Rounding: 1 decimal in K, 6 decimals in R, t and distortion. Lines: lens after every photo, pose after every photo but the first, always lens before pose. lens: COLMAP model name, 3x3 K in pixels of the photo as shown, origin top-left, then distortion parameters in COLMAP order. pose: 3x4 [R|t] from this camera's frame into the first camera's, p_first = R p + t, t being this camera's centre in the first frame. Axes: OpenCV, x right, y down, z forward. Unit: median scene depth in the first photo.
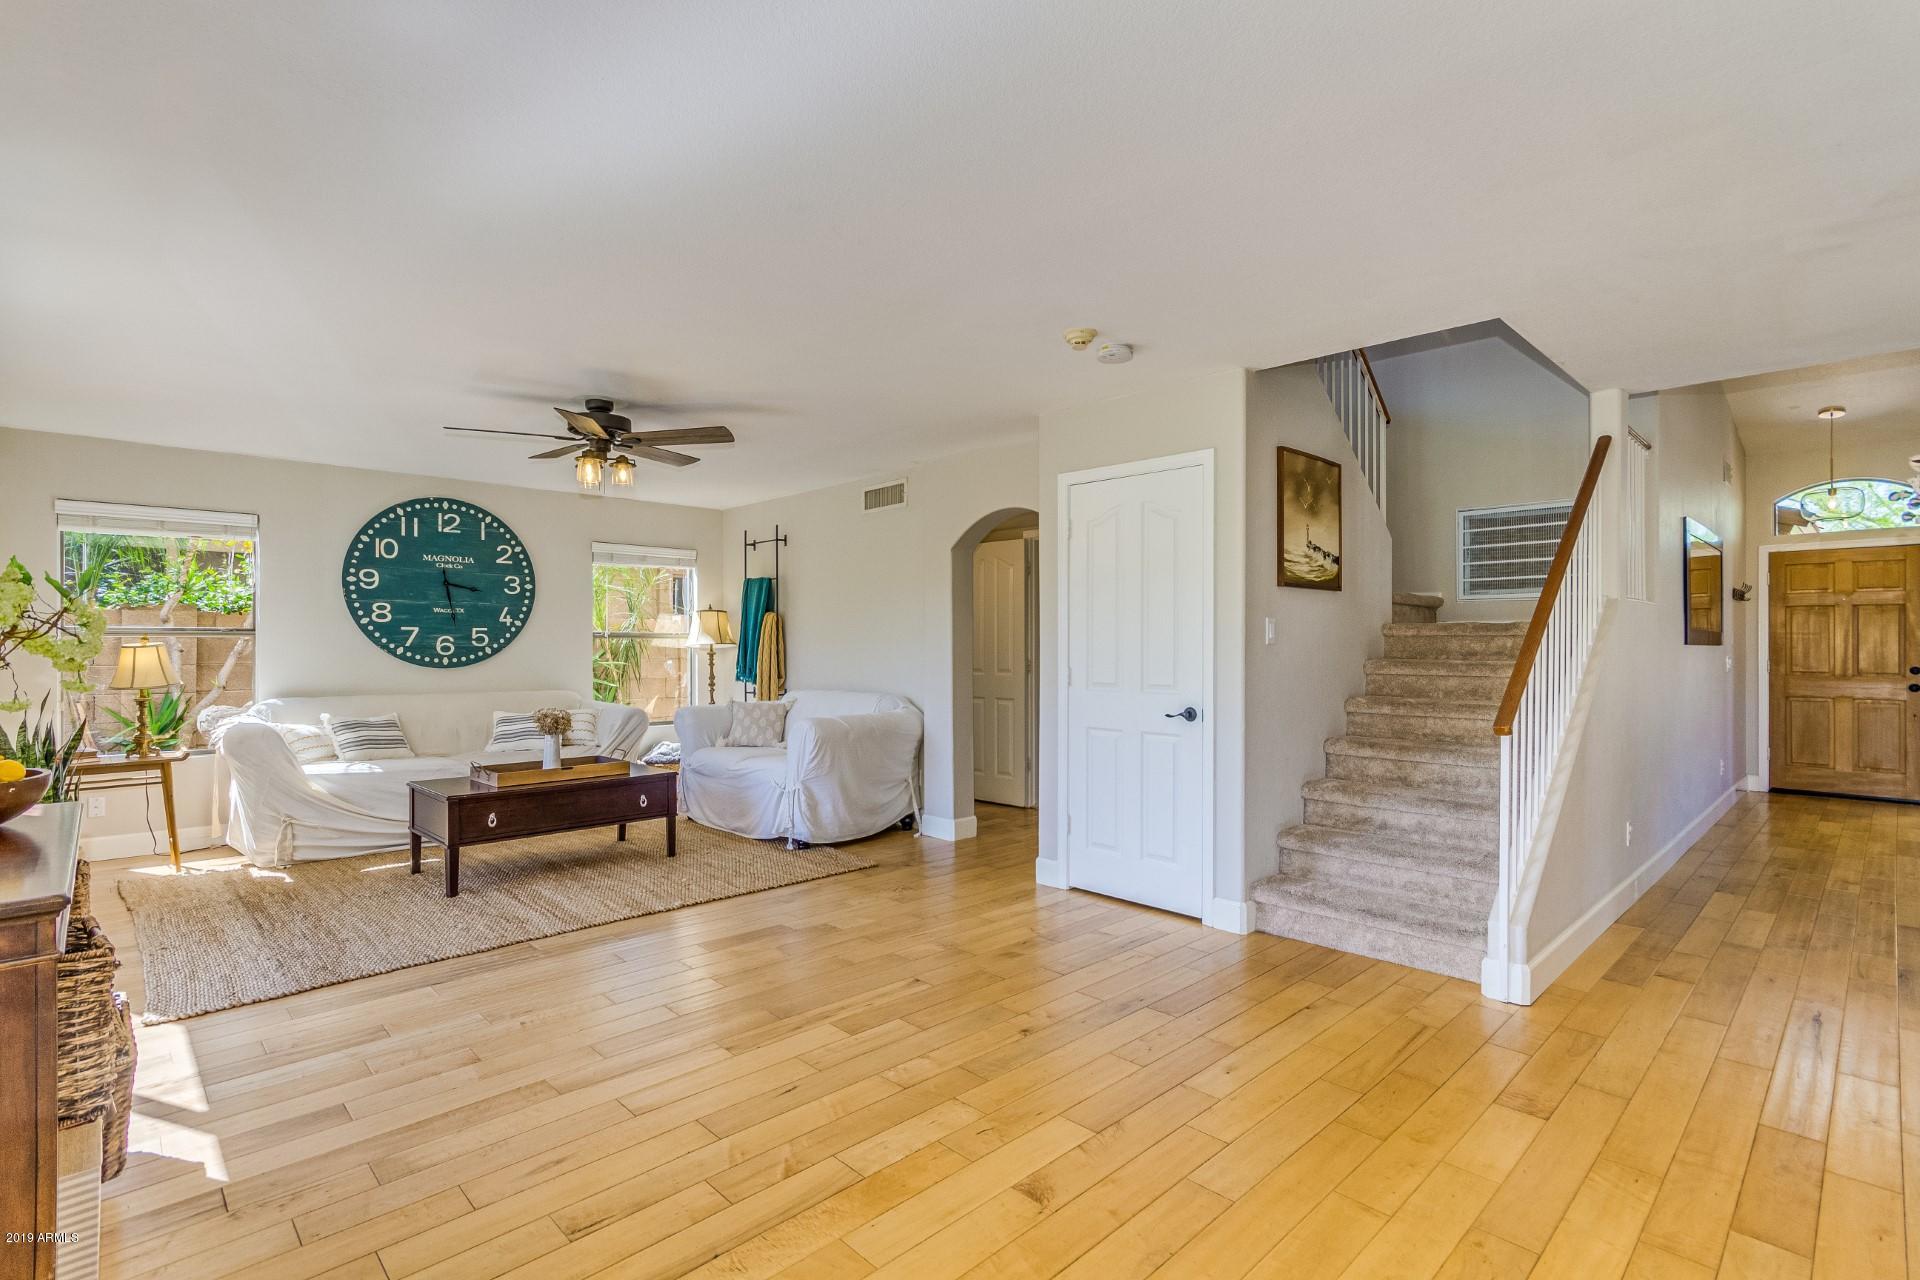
lens RADIAL K [[873.7, 0, 963.3], [0, 873.7, 639.9], [0, 0, 1]] dist [-0.001724, 0.001040]
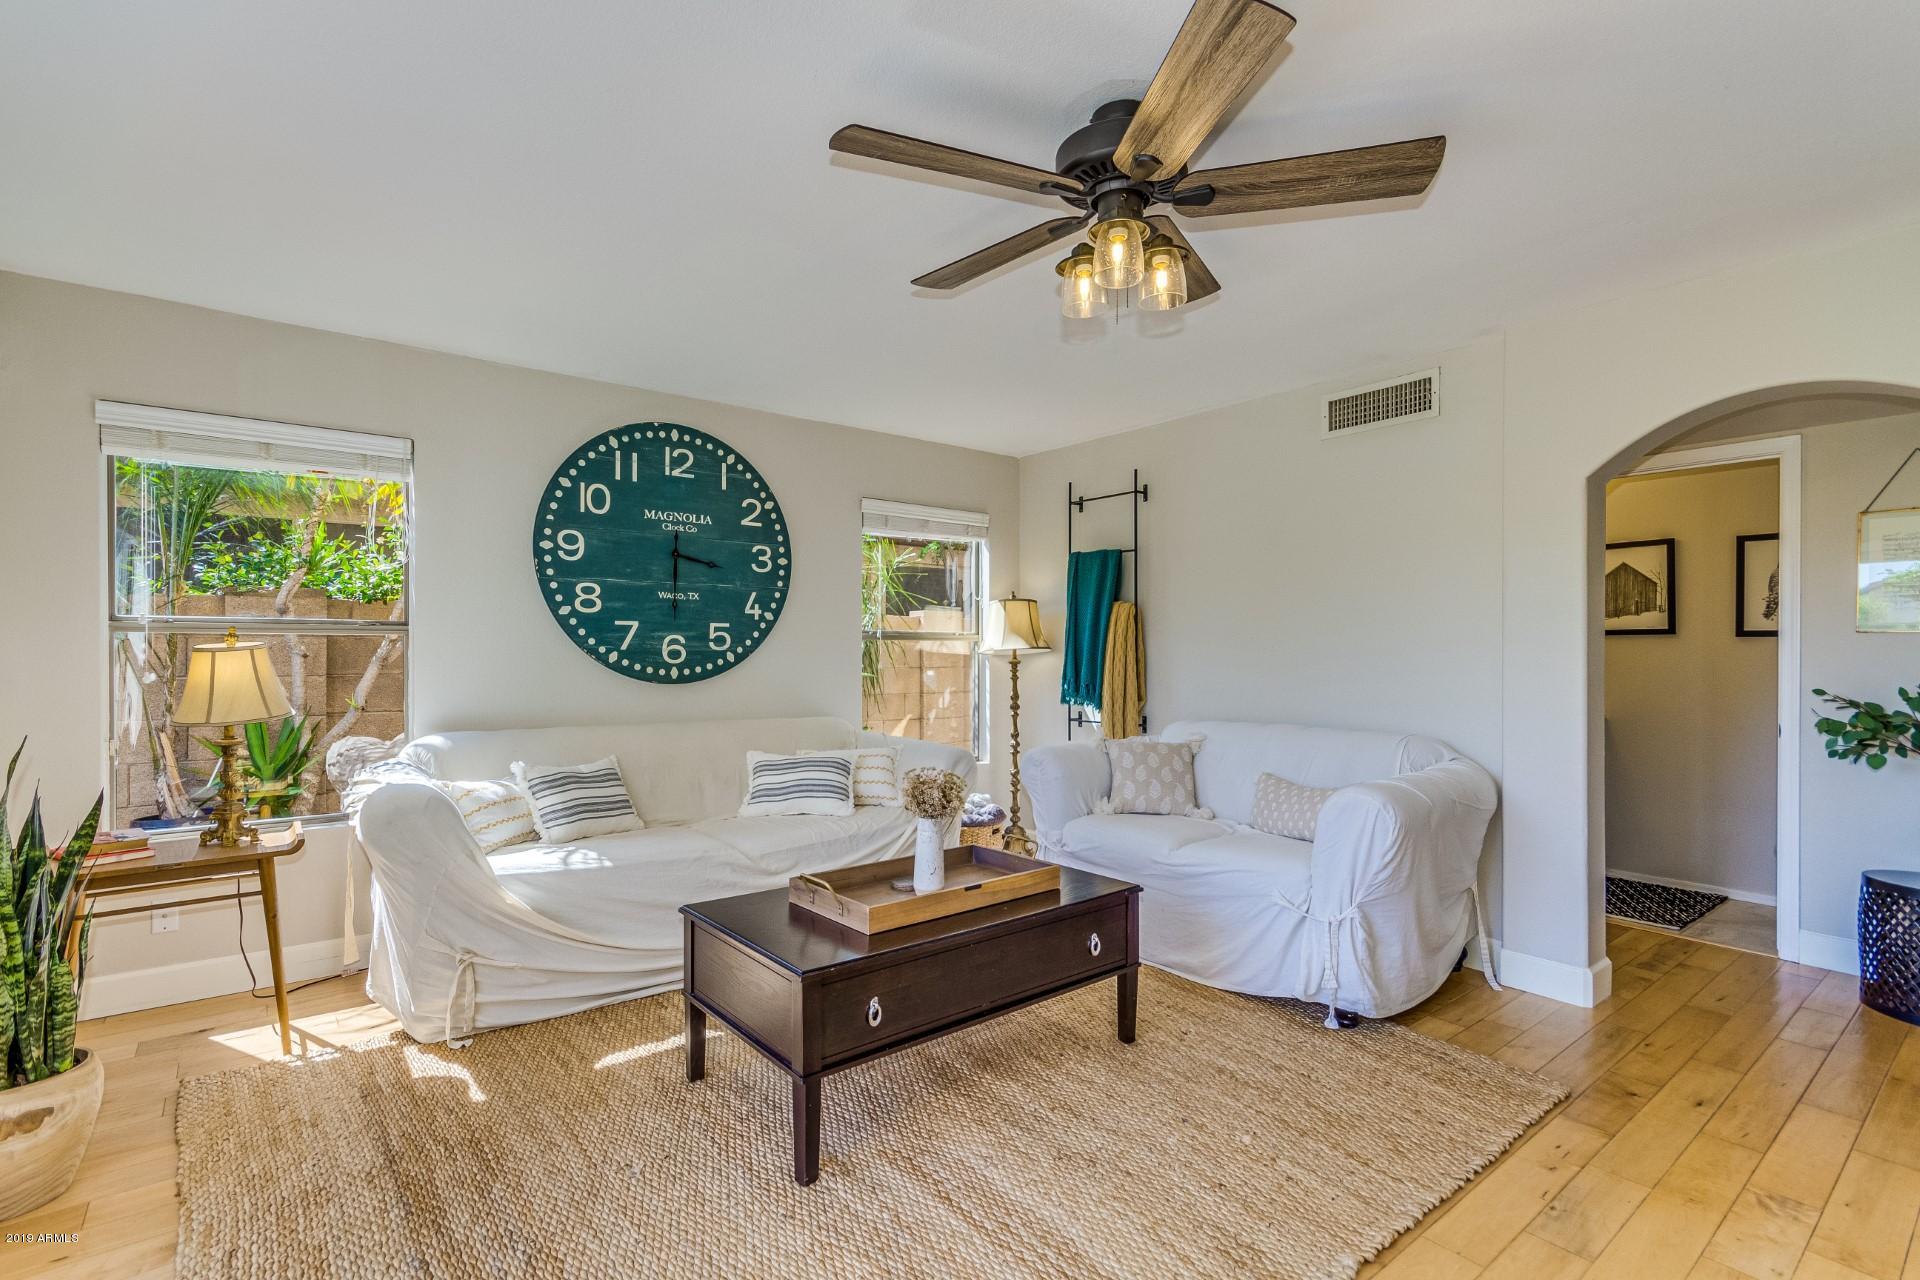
lens RADIAL K [[873.7, 0, 964.1], [0, 873.7, 651.8], [0, 0, 1]] dist [-0.001724, 0.001040]
pose [[0.994803, 0.004160, -0.101733, -0.317811], [-0.003282, 0.999956, 0.008795, 0.001932], [0.101765, -0.008416, 0.994773, 0.378346]]
